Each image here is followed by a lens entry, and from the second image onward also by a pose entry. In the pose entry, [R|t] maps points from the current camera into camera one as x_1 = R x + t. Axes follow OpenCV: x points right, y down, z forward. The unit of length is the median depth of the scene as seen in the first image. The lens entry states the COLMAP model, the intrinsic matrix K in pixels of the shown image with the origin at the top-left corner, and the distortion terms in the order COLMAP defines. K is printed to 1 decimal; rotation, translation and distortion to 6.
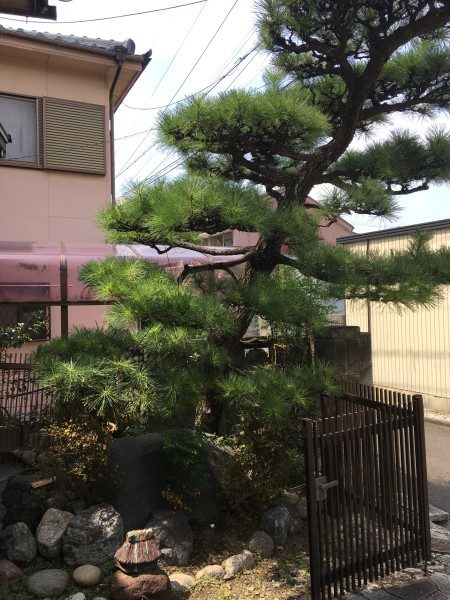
lens RADIAL K [[504.5, 0, 225.0], [0, 504.5, 300.0], [0, 0, 1]] dist [0.078813, -0.124232]
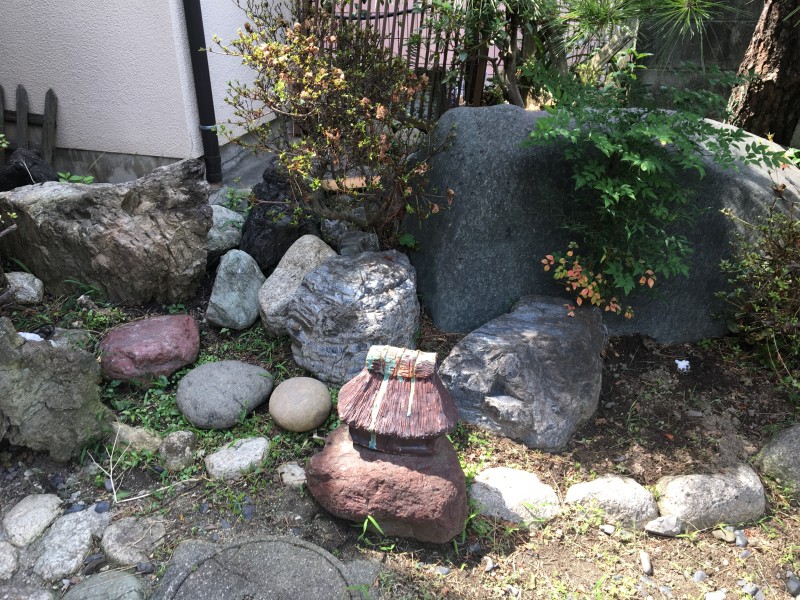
lens RADIAL K [[672.7, 0, 400.0], [0, 672.7, 300.0], [0, 0, 1]] dist [0.078813, -0.124232]
pose [[0.822287, 0.259776, -0.506321, 0.054773], [0.012074, 0.881565, 0.471909, 0.185018], [0.568946, -0.394157, 0.721762, 0.625020]]
